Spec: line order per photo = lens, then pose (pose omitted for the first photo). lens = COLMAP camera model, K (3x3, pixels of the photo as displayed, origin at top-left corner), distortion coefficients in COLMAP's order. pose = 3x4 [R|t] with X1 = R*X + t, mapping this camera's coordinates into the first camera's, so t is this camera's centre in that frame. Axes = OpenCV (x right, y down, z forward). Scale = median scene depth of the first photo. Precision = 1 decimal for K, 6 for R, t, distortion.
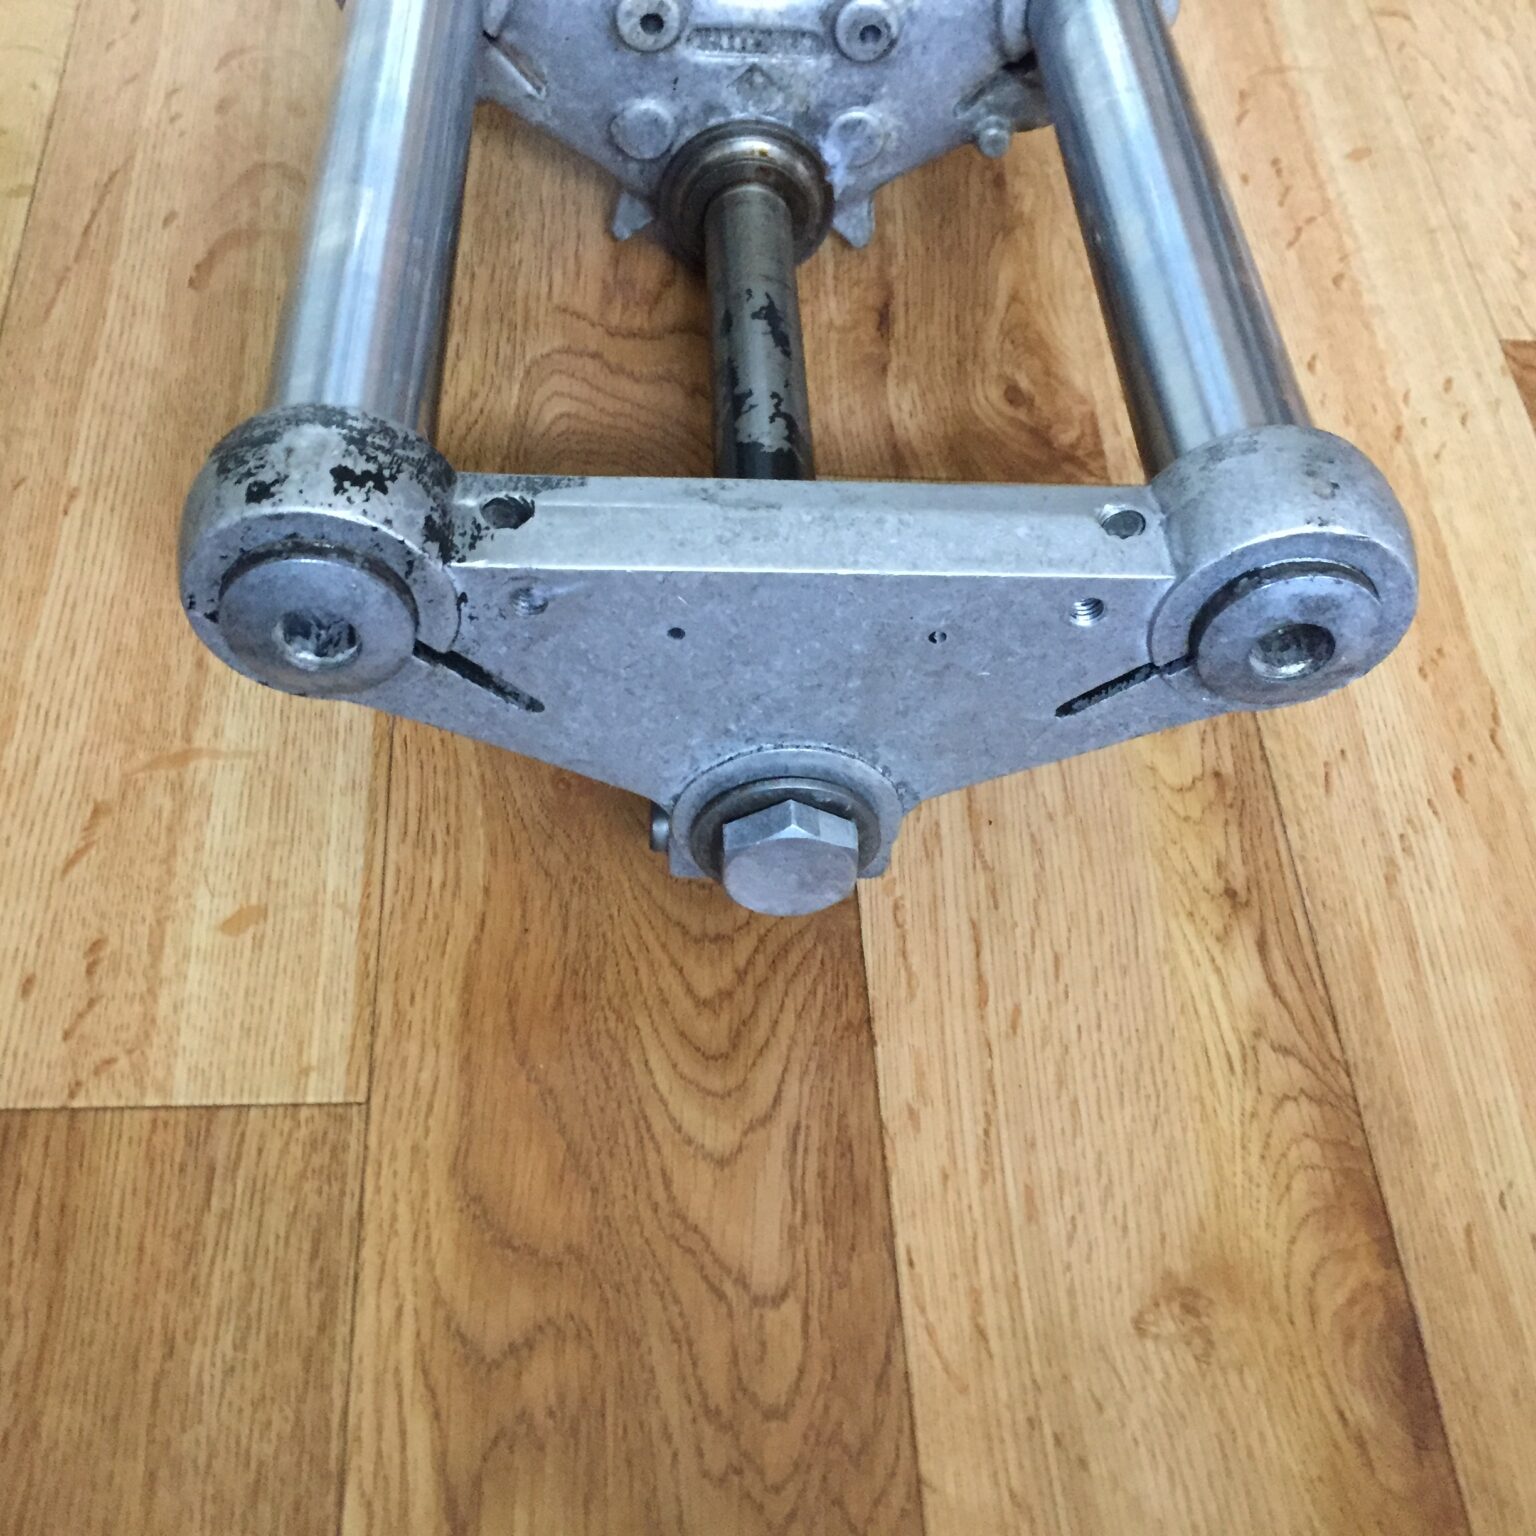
lens RADIAL K [[1829.8, 0, 785.6], [0, 1829.8, 791.3], [0, 0, 1]] dist [0.049635, 0.000000]
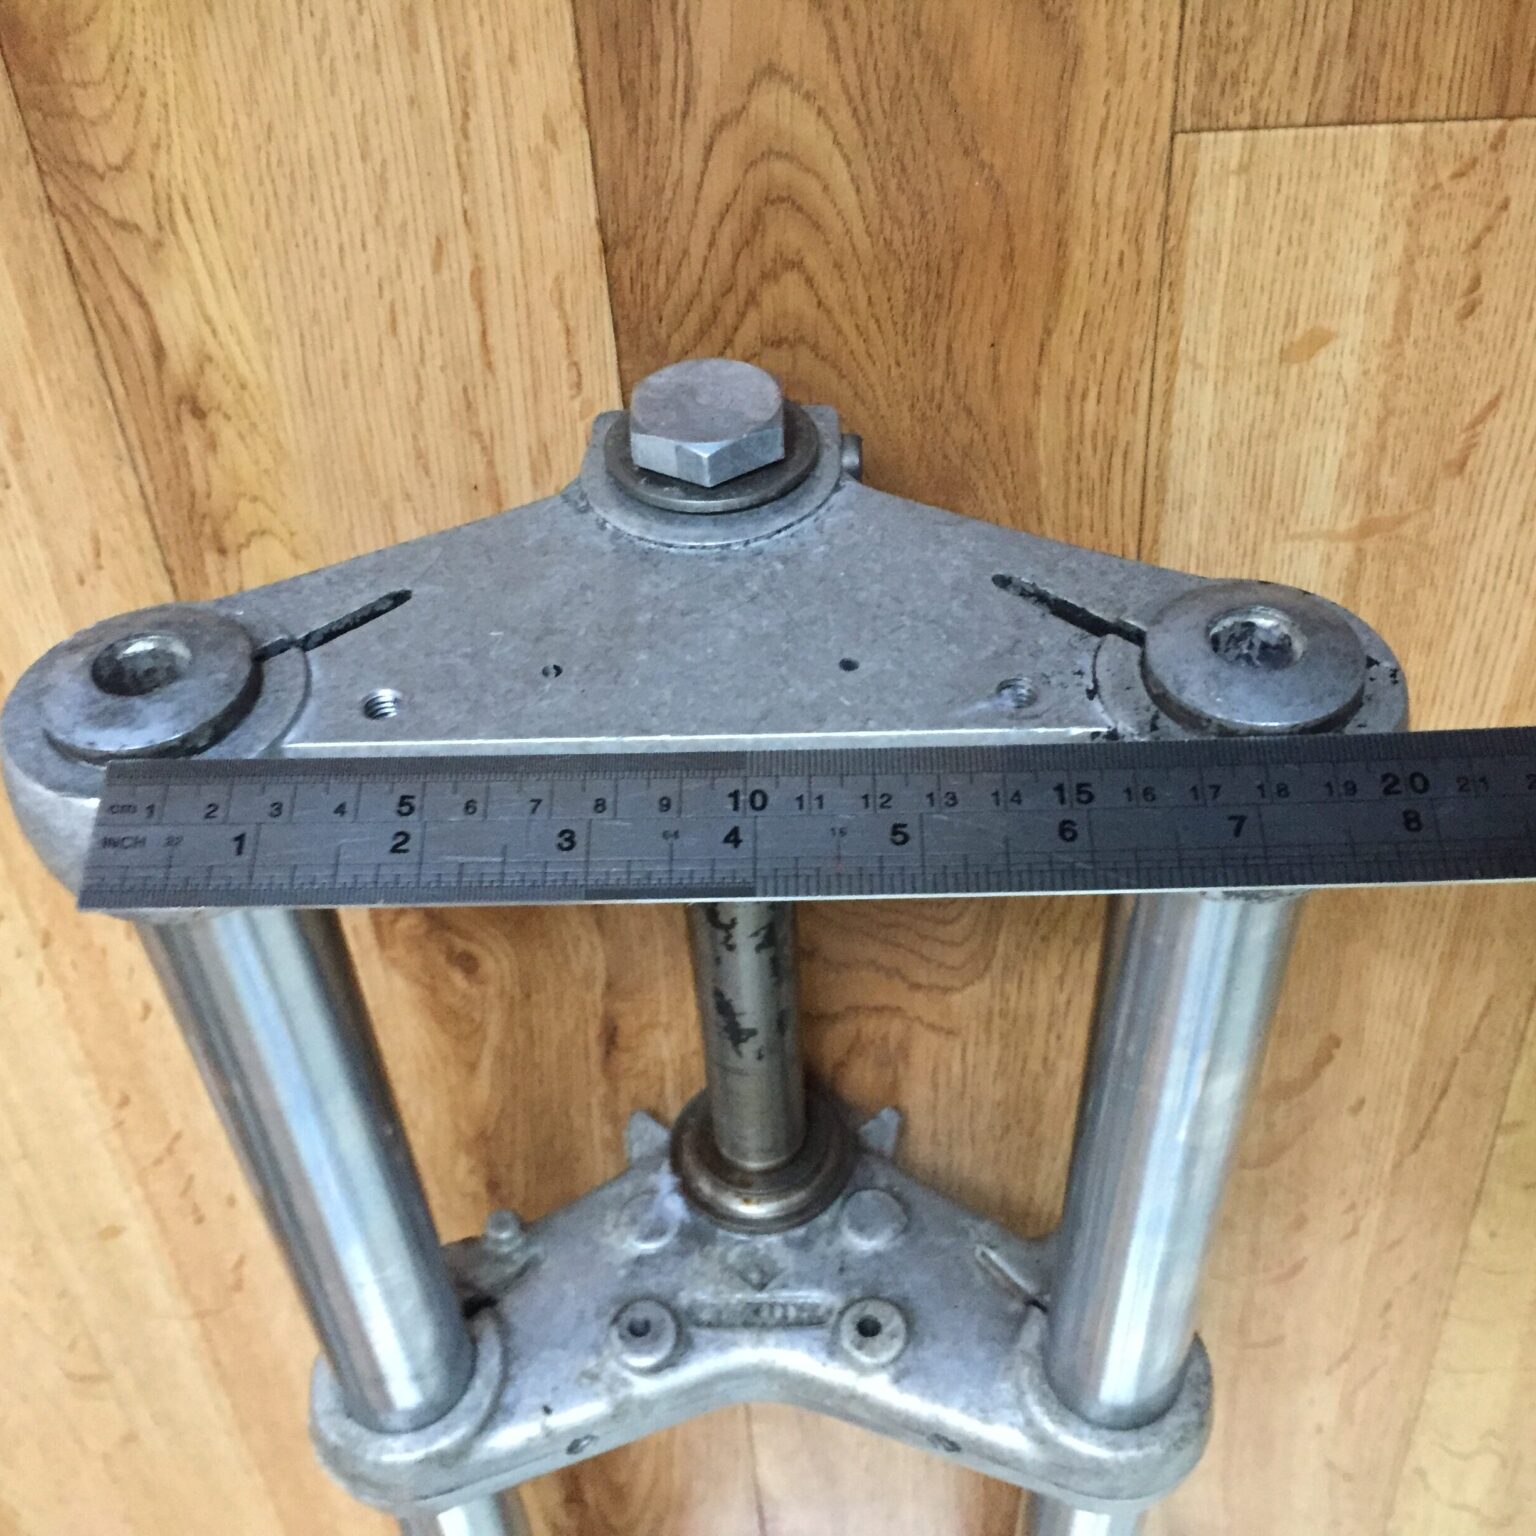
lens RADIAL K [[1829.8, 0, 757.2], [0, 1829.8, 753.1], [0, 0, 1]] dist [0.049635, 0.000000]
pose [[-0.998351, 0.034584, -0.045826, 0.022918], [-0.030408, -0.995578, -0.088886, -0.041825], [-0.048697, -0.087346, 0.994987, 0.101627]]
